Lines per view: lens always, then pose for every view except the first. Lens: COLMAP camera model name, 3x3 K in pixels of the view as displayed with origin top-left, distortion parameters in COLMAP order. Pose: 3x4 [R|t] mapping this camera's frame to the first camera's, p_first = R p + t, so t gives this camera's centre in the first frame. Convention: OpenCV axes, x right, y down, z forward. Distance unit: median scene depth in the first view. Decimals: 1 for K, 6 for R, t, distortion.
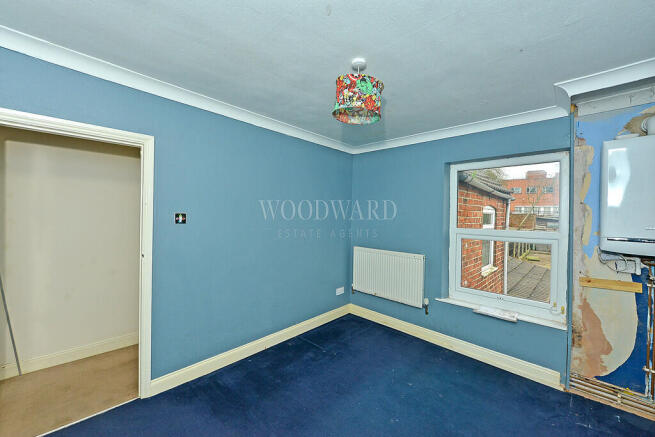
lens RADIAL K [[259.9, 0, 327.6], [0, 259.9, 215.3], [0, 0, 1]] dist [-0.000430, -0.000136]
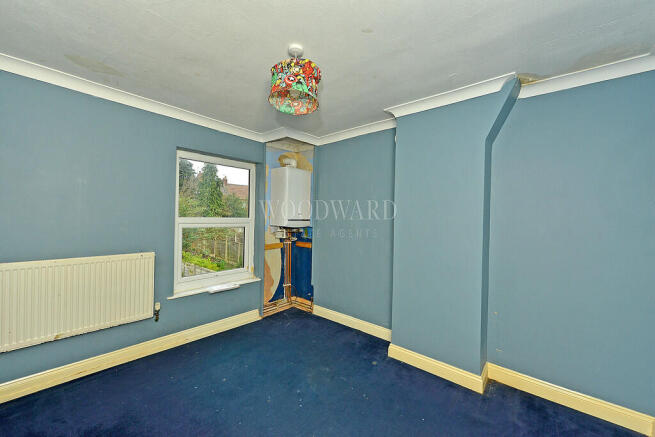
lens RADIAL K [[259.9, 0, 327.6], [0, 259.9, 215.3], [0, 0, 1]] dist [-0.000430, -0.000136]
pose [[-0.055472, -0.021019, 0.998239, -0.599269], [-0.025816, 0.999474, 0.019610, 0.009668], [-0.998126, -0.024683, -0.055986, 0.631643]]
